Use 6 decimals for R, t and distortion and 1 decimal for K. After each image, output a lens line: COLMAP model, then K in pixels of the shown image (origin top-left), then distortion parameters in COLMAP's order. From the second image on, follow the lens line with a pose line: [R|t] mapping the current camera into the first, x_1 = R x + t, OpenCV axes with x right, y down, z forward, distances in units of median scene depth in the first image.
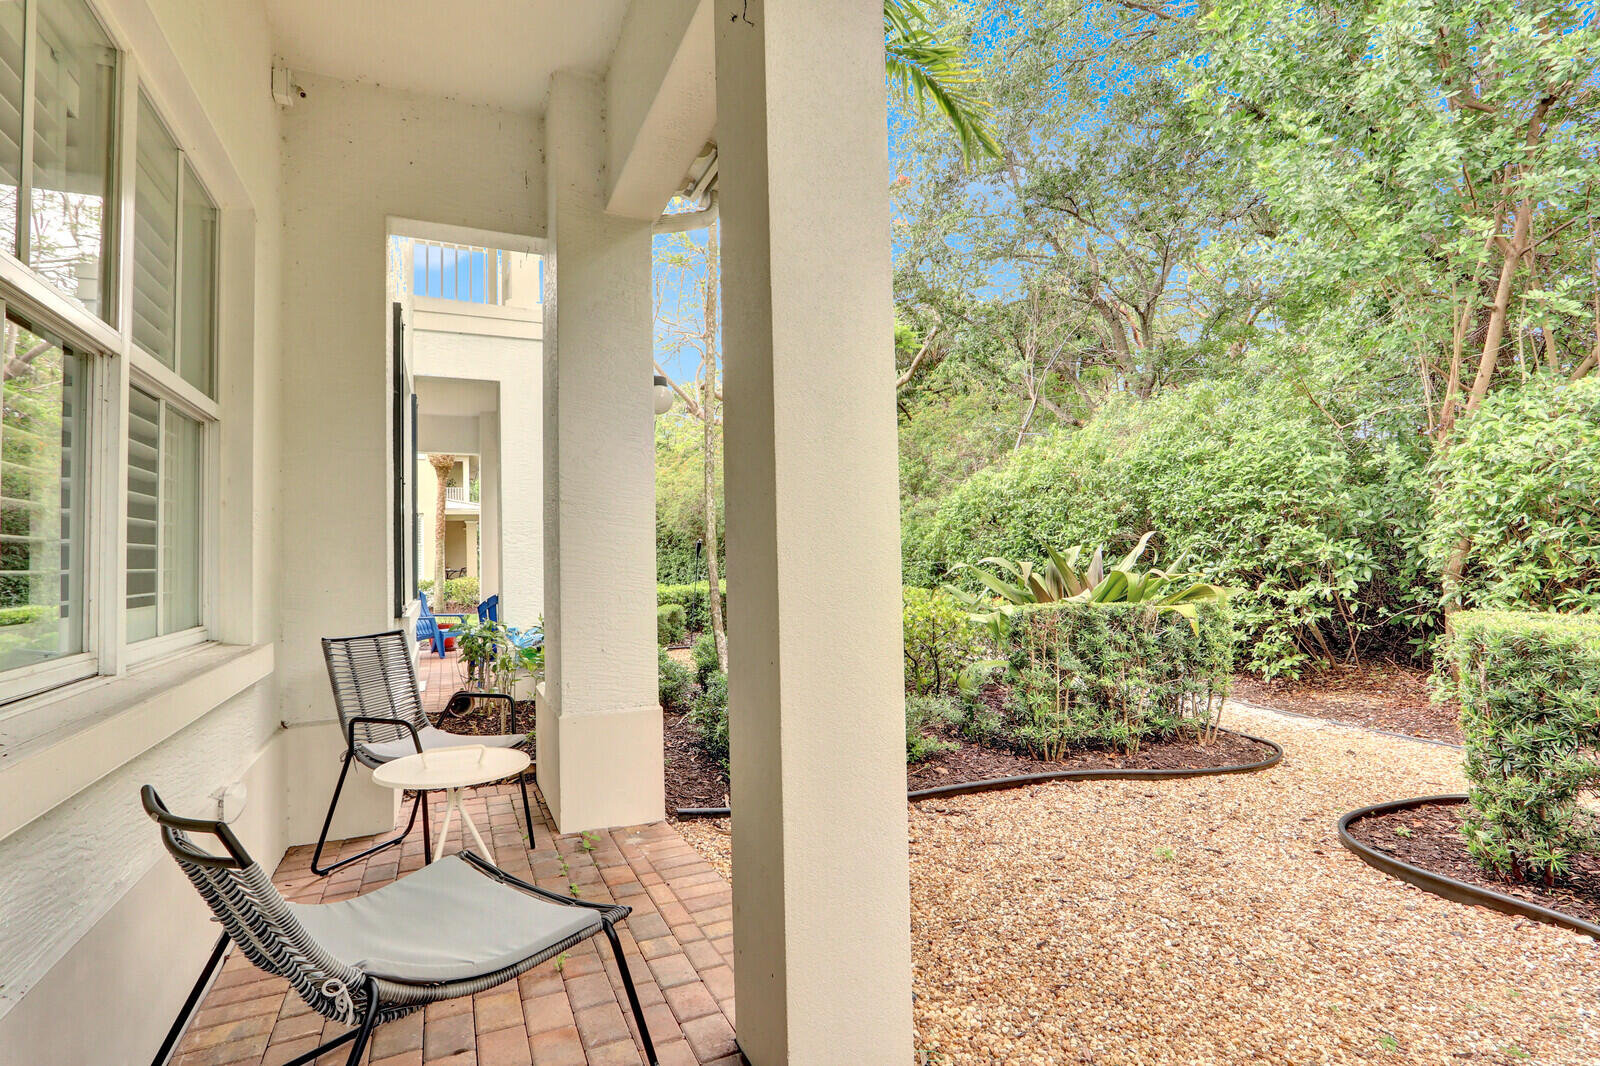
lens RADIAL K [[760.3, 0, 800.0], [0, 760.3, 533.0], [0, 0, 1]] dist [-0.007754, 0.000564]
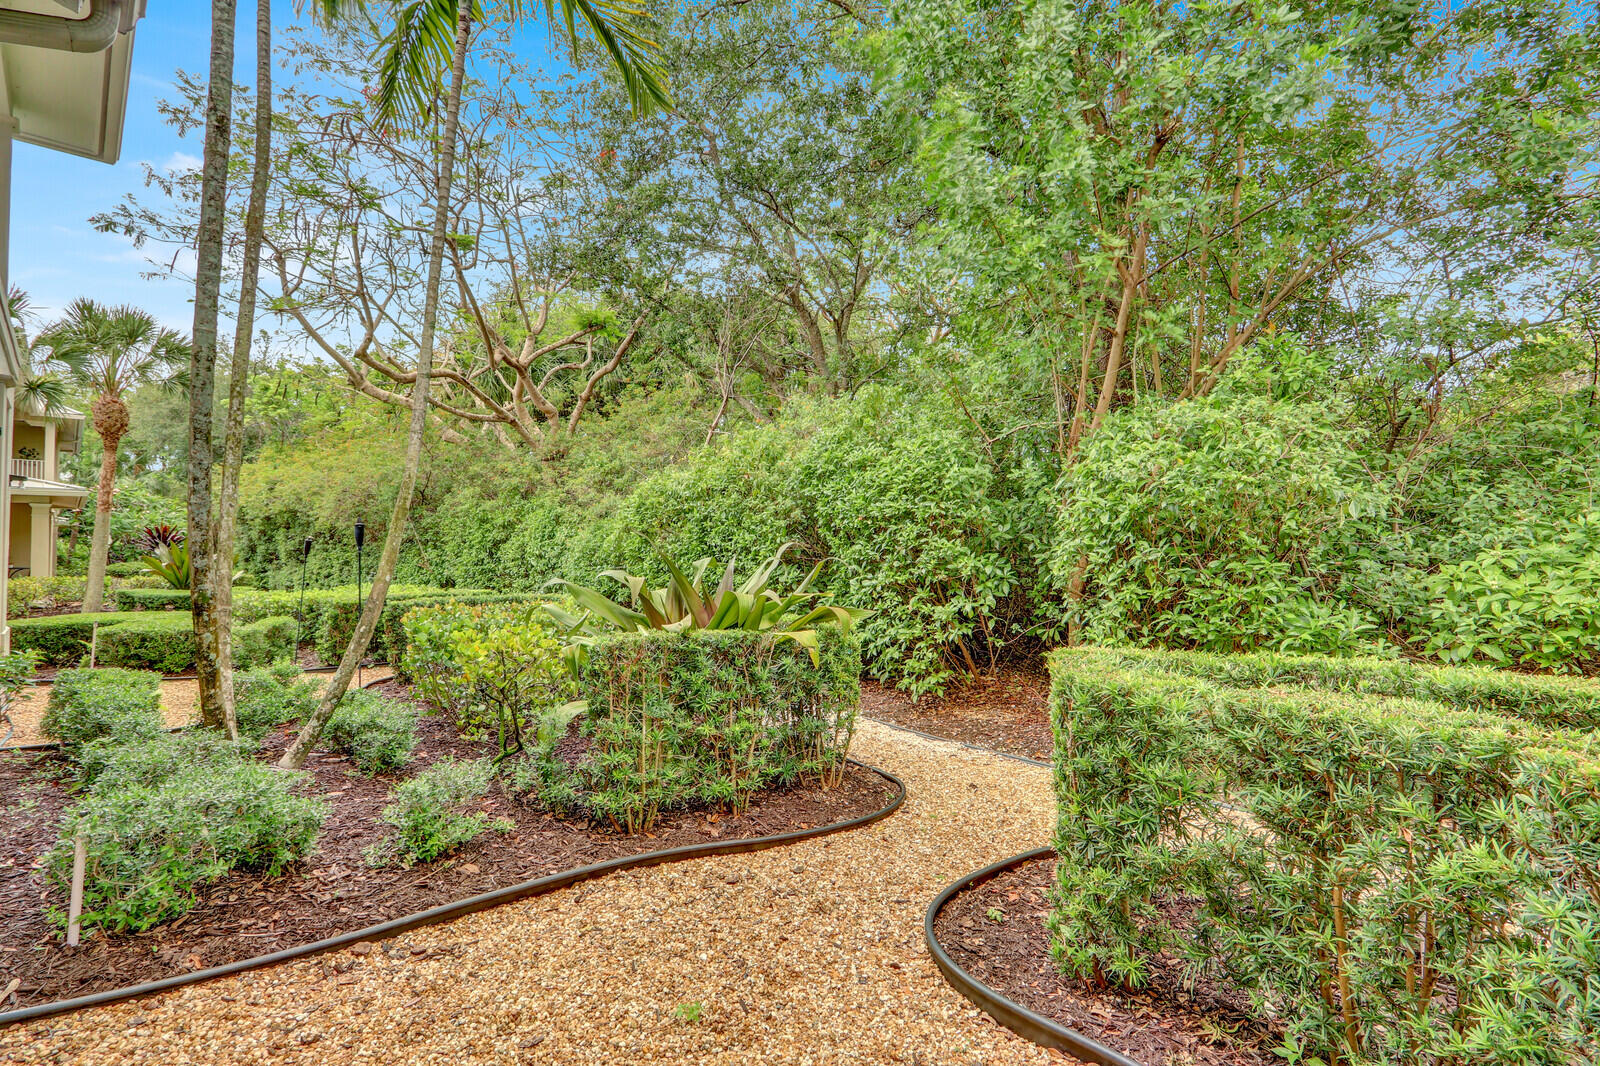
lens RADIAL K [[772.4, 0, 798.5], [0, 772.4, 544.9], [0, 0, 1]] dist [-0.000433, 0.000502]
pose [[0.940084, 0.020453, 0.340330, 0.153133], [-0.025514, 0.999620, 0.010401, -0.007564], [-0.339988, -0.018461, 0.940249, 0.145107]]
